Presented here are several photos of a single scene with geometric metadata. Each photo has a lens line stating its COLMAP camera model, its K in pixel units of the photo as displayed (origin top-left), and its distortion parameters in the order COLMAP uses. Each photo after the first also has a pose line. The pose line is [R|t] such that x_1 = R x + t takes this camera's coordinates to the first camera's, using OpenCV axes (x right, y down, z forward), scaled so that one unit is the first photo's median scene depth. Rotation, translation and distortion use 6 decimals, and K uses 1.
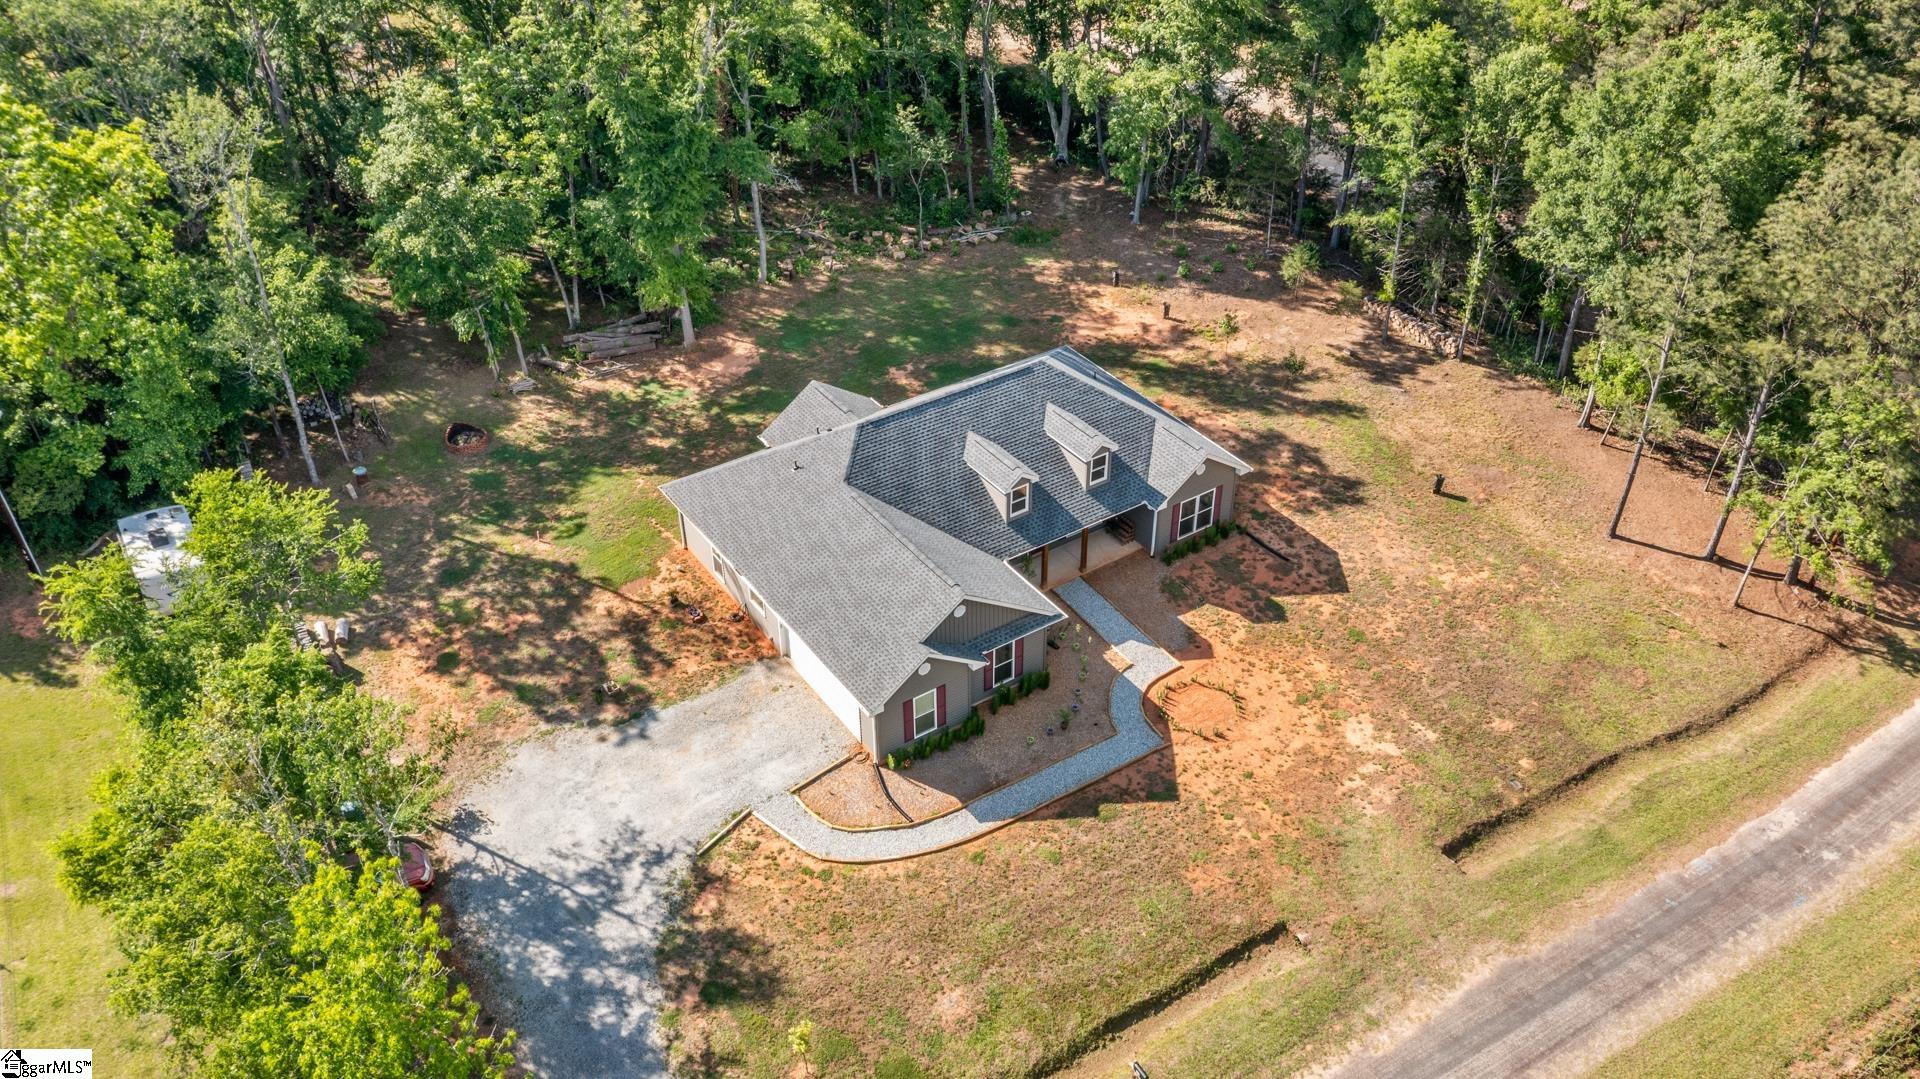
lens RADIAL K [[1509.9, 0, 960.0], [0, 1509.9, 539.5], [0, 0, 1]] dist [-0.008907, -0.005578]
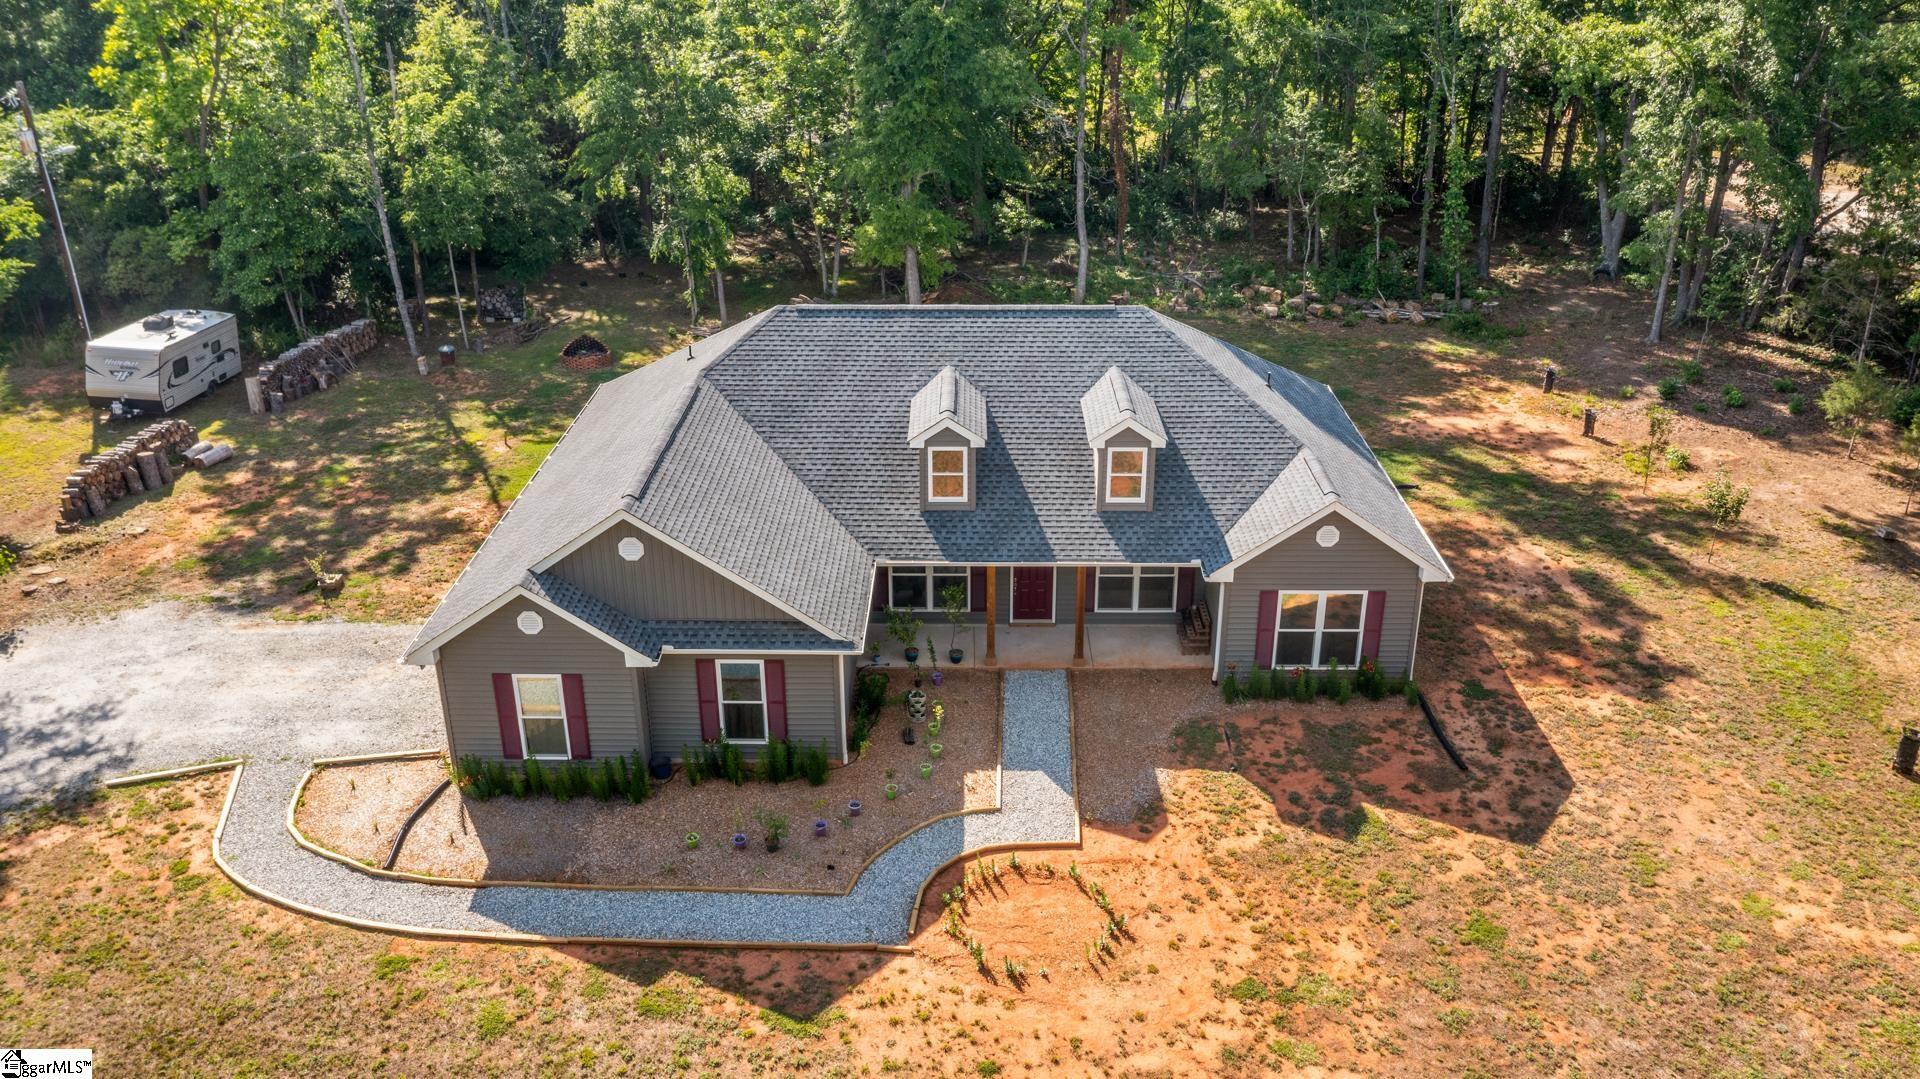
lens RADIAL K [[1509.9, 0, 960.0], [0, 1509.9, 539.5], [0, 0, 1]] dist [-0.008907, -0.005578]
pose [[0.821196, 0.236840, -0.519176, 0.366683], [-0.338931, 0.934376, -0.109850, 0.061279], [0.459088, 0.266173, 0.847579, 0.567105]]
